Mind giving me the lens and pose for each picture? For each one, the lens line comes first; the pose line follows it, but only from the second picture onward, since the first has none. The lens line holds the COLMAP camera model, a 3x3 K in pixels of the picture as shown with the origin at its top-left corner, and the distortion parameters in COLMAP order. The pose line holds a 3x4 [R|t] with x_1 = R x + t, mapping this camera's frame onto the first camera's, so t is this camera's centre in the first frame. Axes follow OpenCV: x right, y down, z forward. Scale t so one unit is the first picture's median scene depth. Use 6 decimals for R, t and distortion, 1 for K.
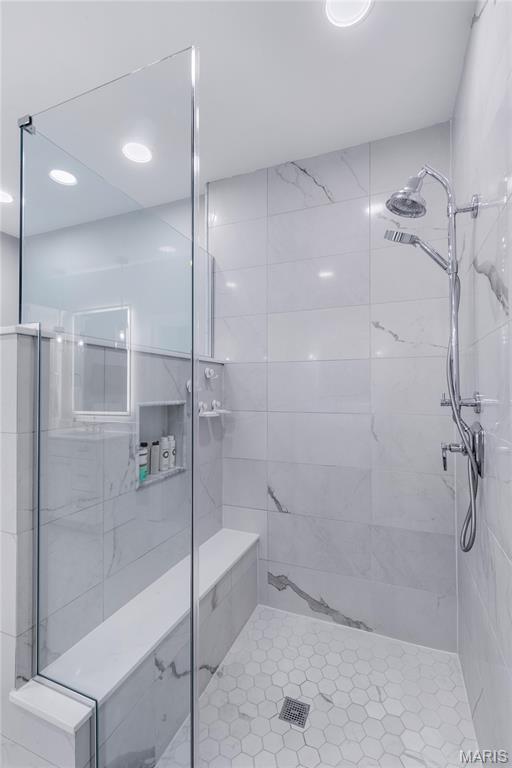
lens RADIAL K [[351.8, 0, 257.8], [0, 351.8, 383.2], [0, 0, 1]] dist [0.010821, -0.001029]
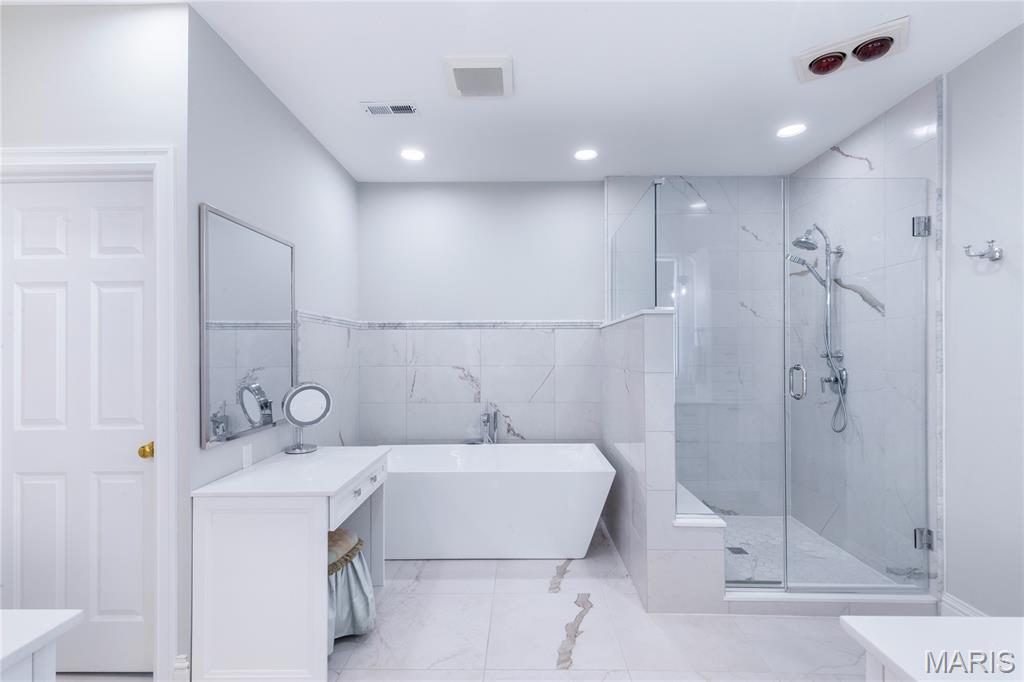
lens RADIAL K [[469.1, 0, 519.0], [0, 469.1, 347.6], [0, 0, 1]] dist [0.010821, -0.001029]
pose [[0.930010, 0.007659, 0.367453, -1.717461], [-0.011360, 0.999904, 0.007909, 0.010206], [-0.367357, -0.011530, 0.930008, -0.643300]]
